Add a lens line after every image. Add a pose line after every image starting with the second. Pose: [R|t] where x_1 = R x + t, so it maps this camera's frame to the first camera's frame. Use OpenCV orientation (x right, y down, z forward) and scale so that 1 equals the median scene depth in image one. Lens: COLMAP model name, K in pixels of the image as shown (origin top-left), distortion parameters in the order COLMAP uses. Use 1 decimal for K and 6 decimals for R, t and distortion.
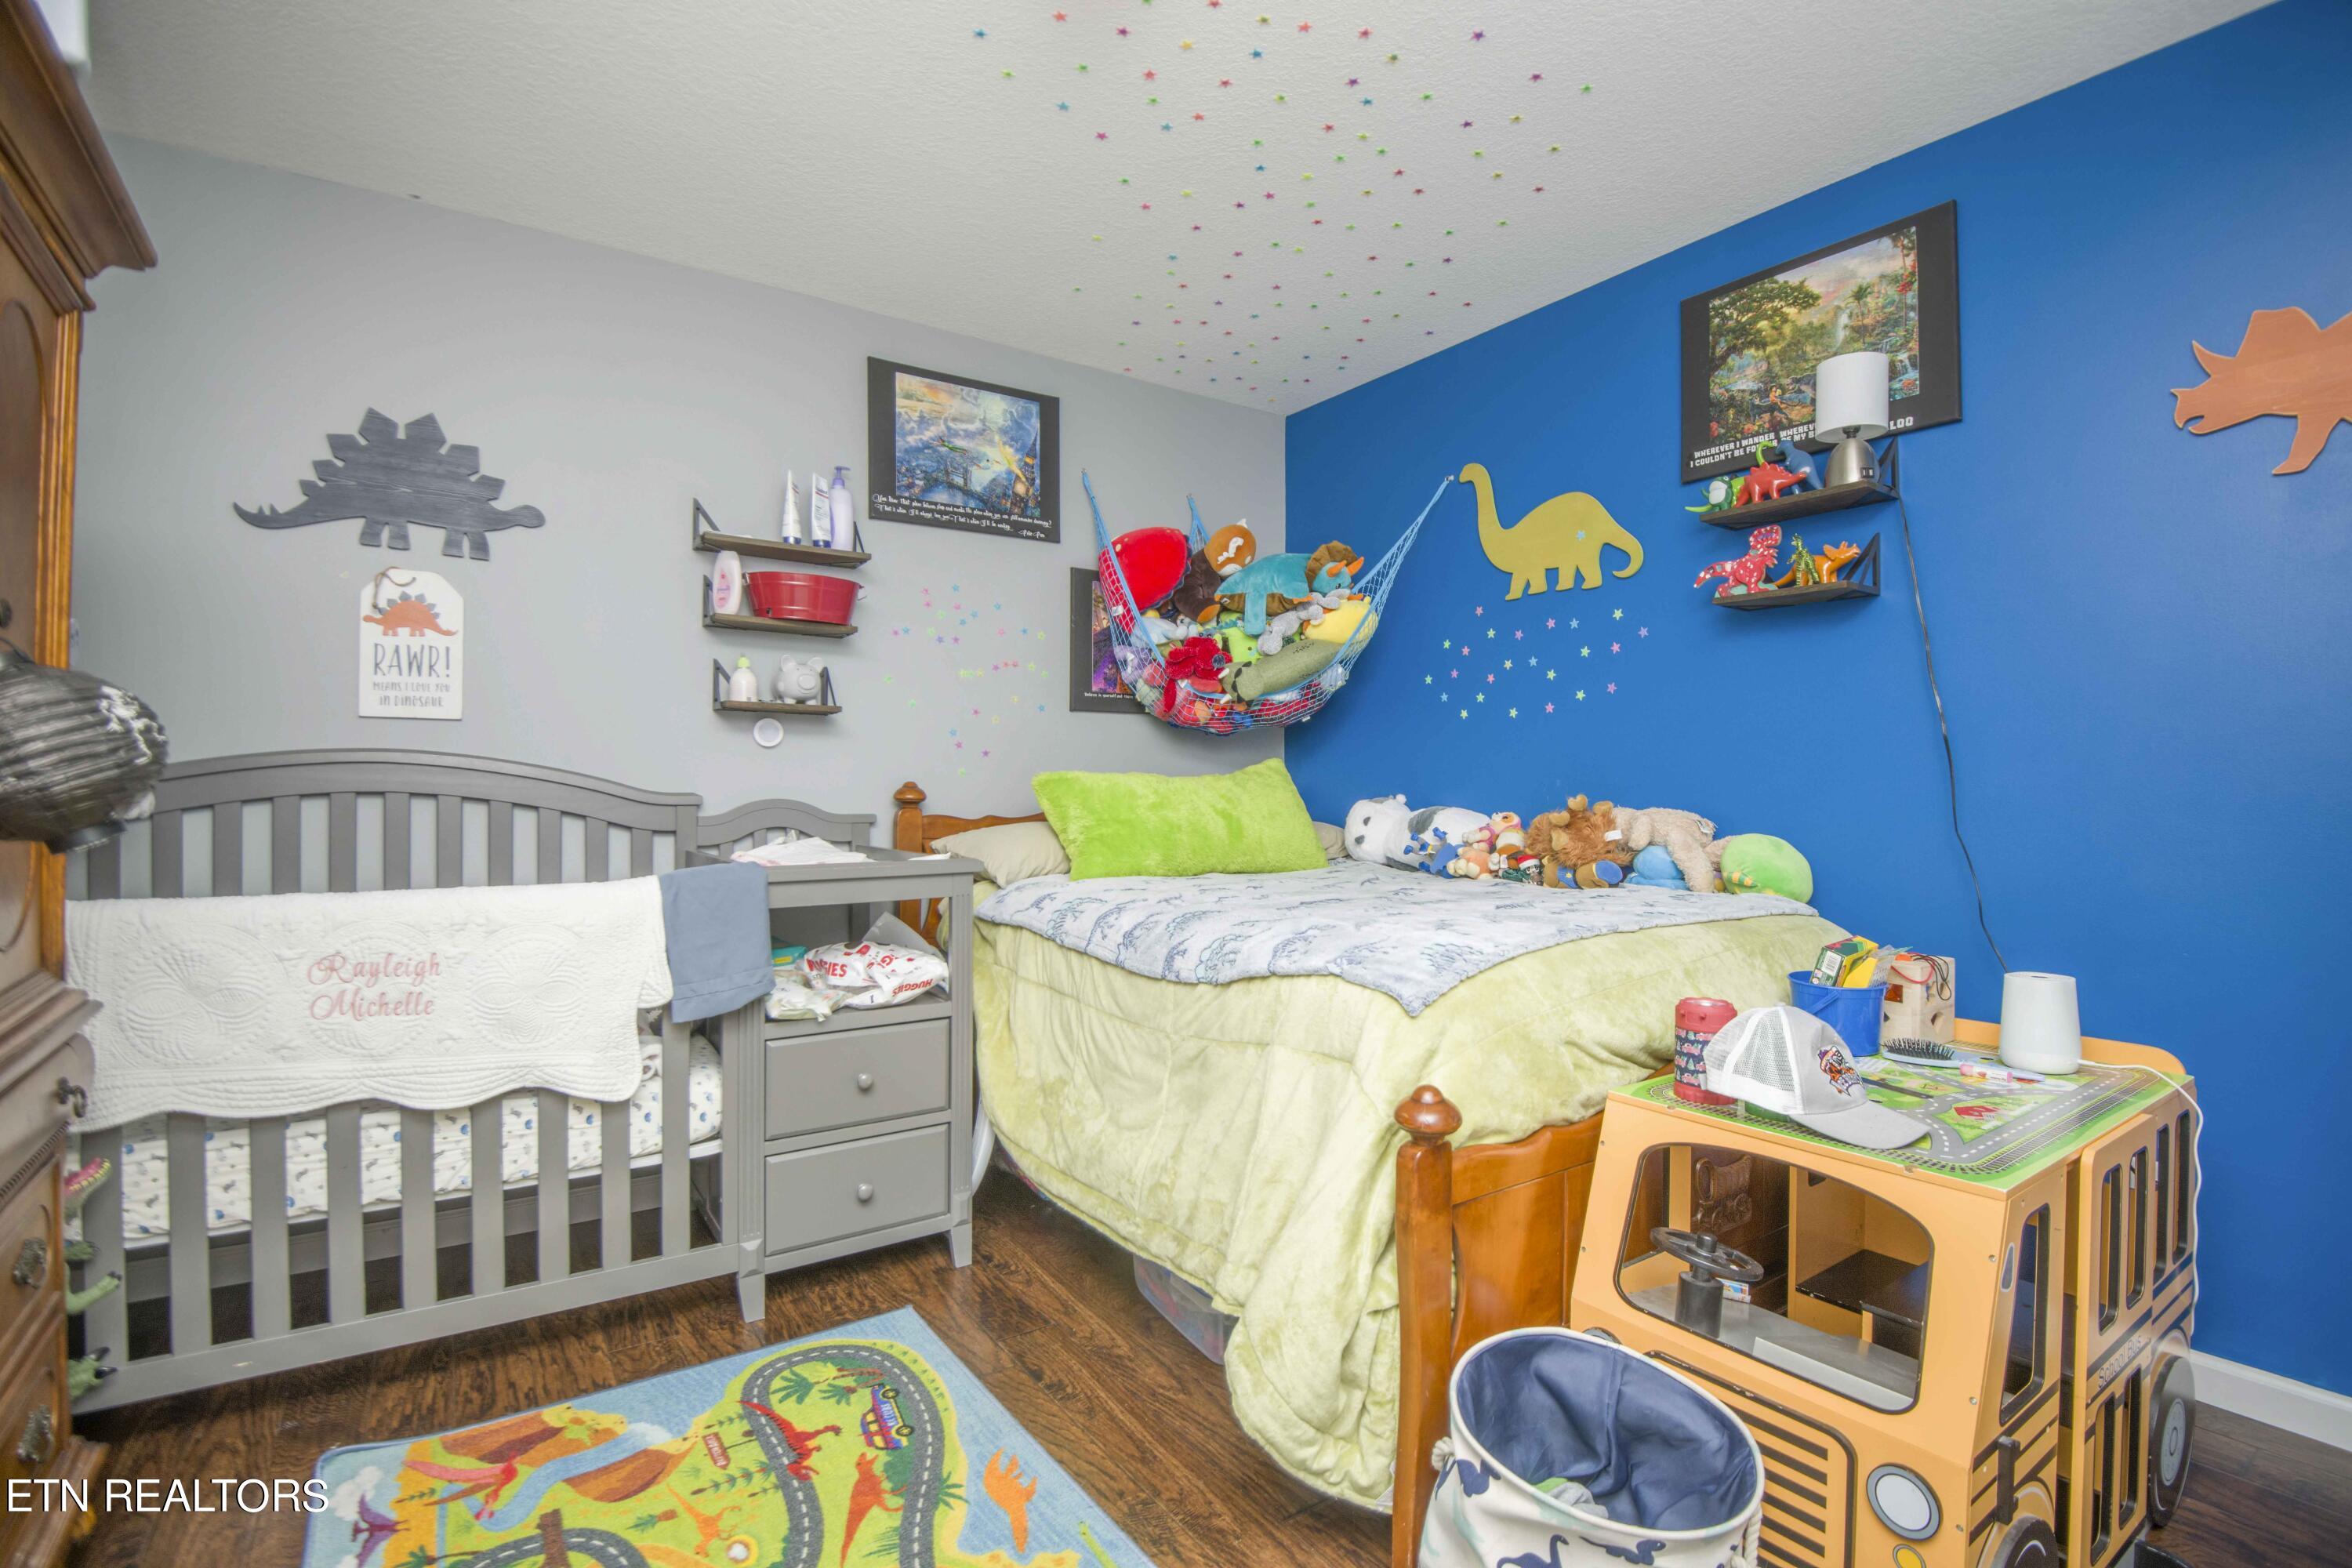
lens RADIAL K [[1076.0, 0, 1185.4], [0, 1076.0, 781.6], [0, 0, 1]] dist [-0.003438, -0.022840]
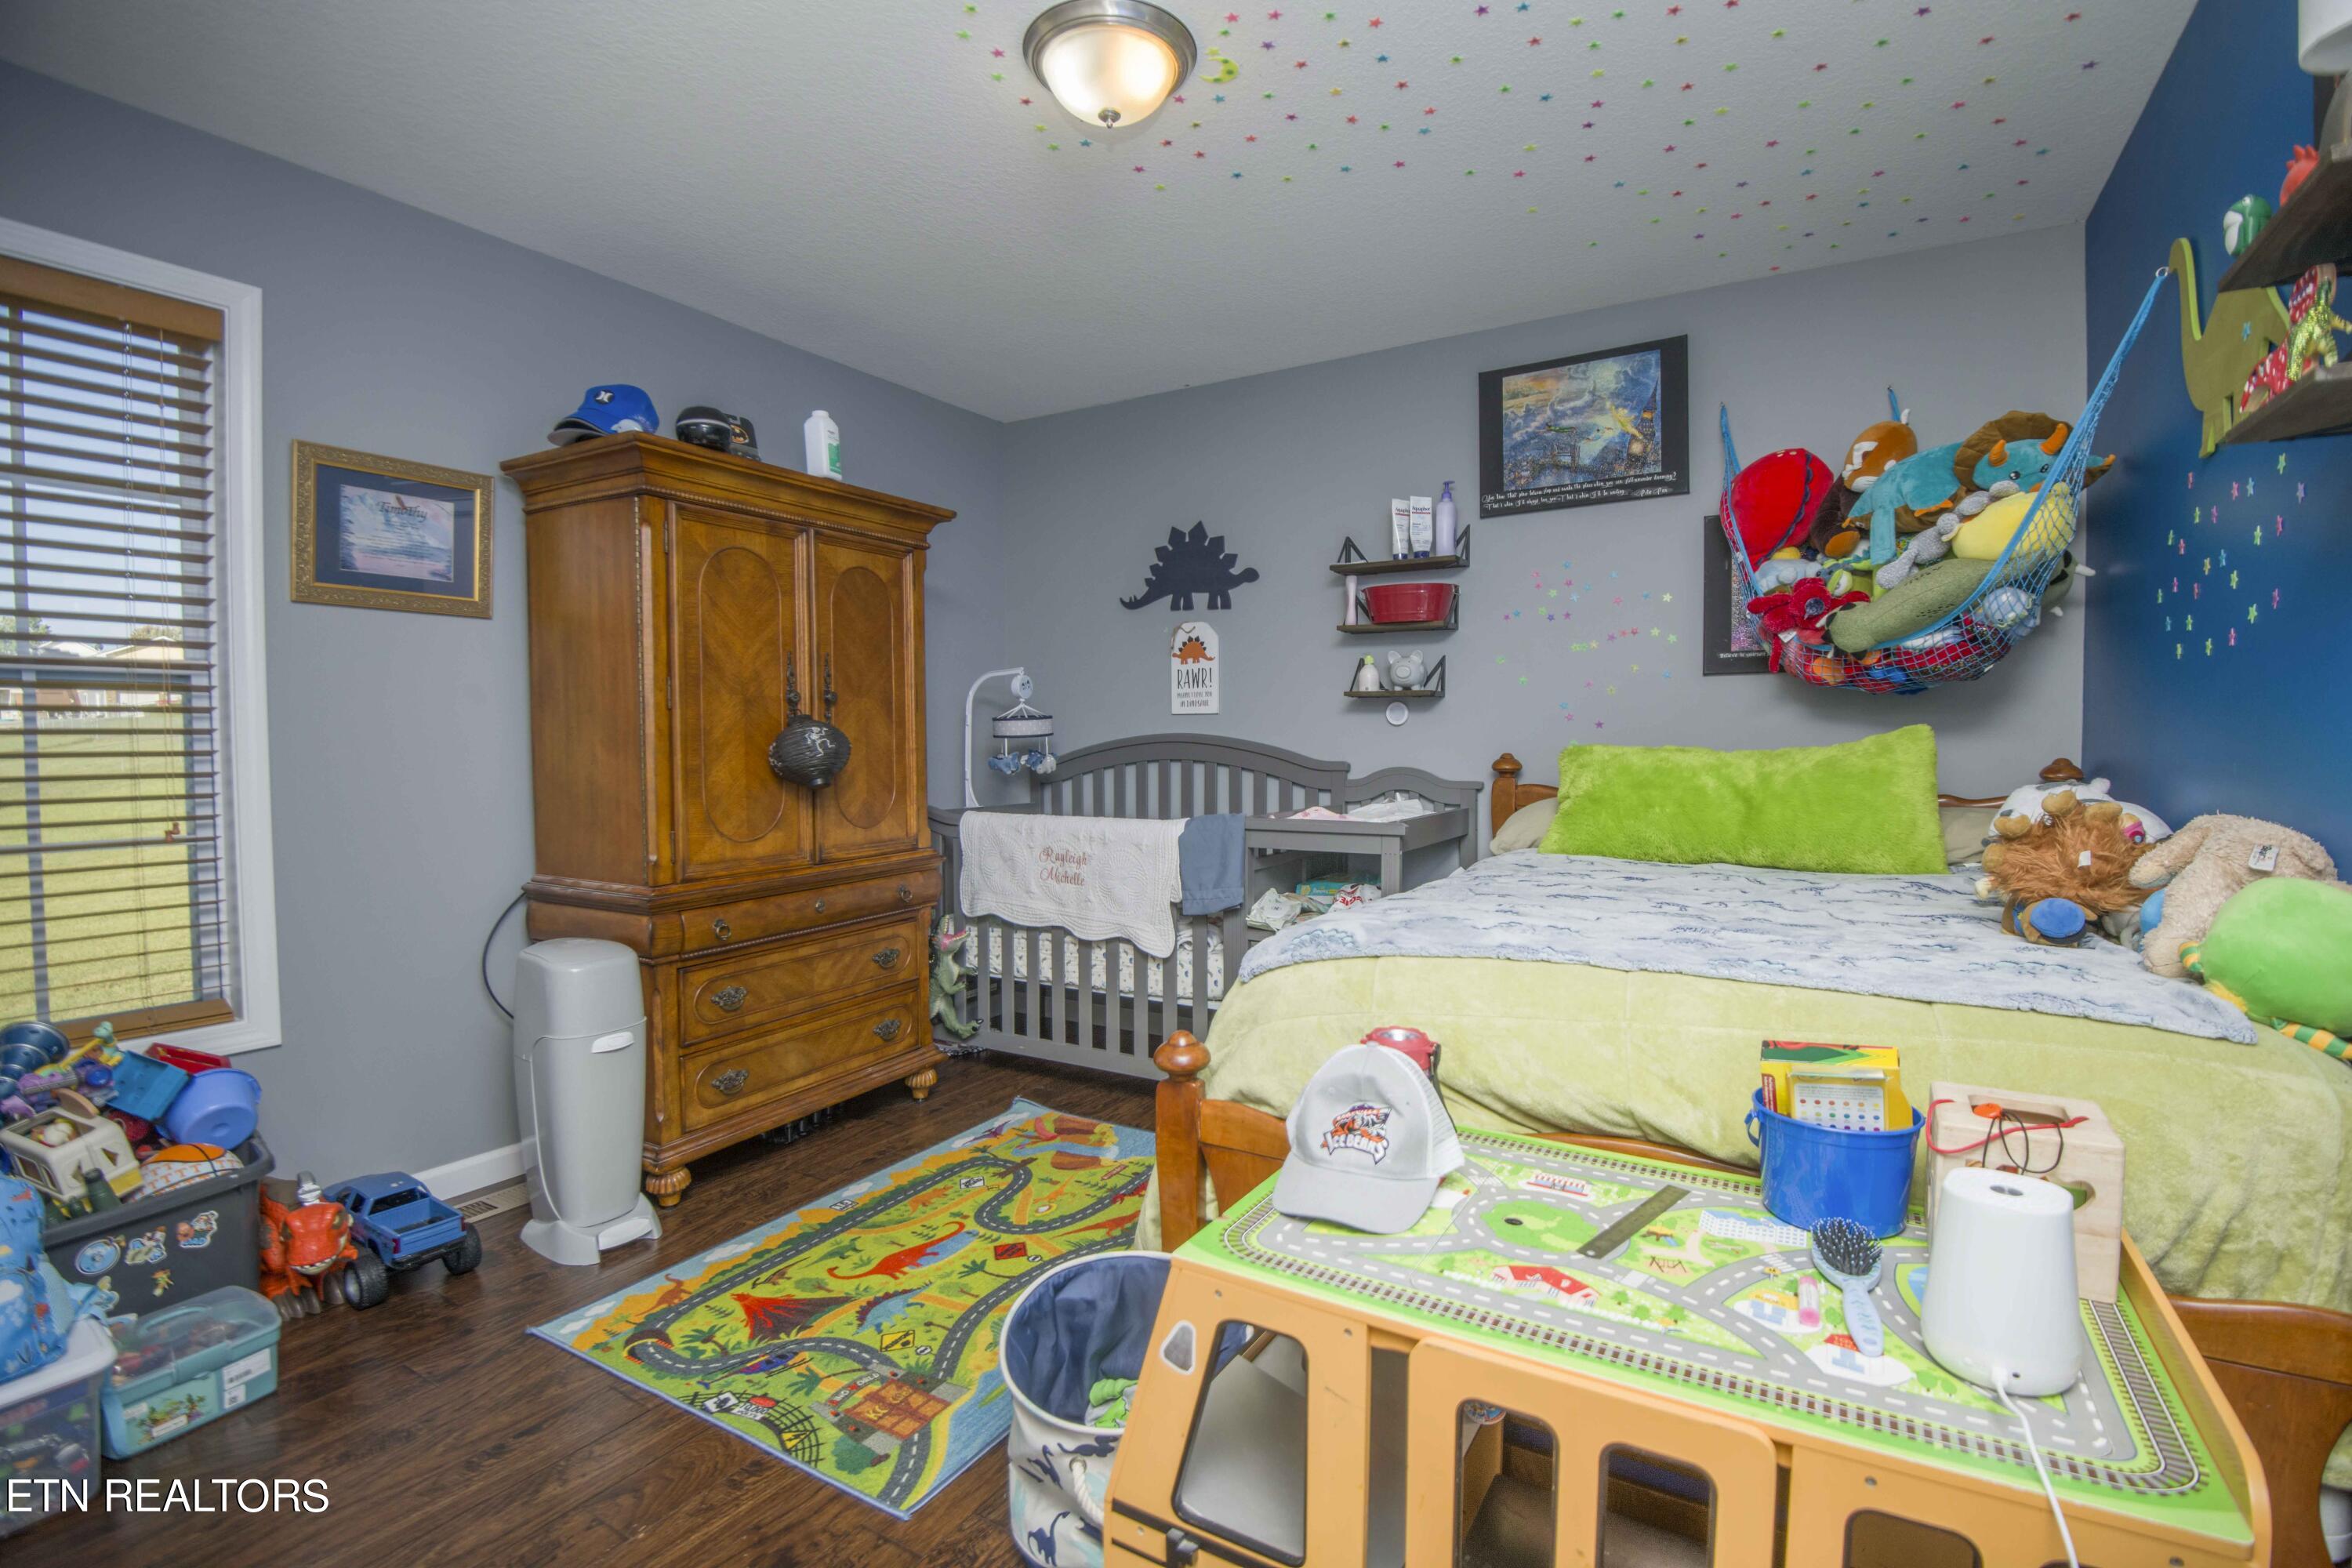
lens RADIAL K [[1076.0, 0, 1185.4], [0, 1076.0, 781.6], [0, 0, 1]] dist [-0.003438, -0.022840]
pose [[0.414685, 0.032854, -0.909372, 0.659956], [0.009349, 0.999141, 0.040360, -0.019789], [0.909917, -0.025238, 0.414022, 0.267558]]
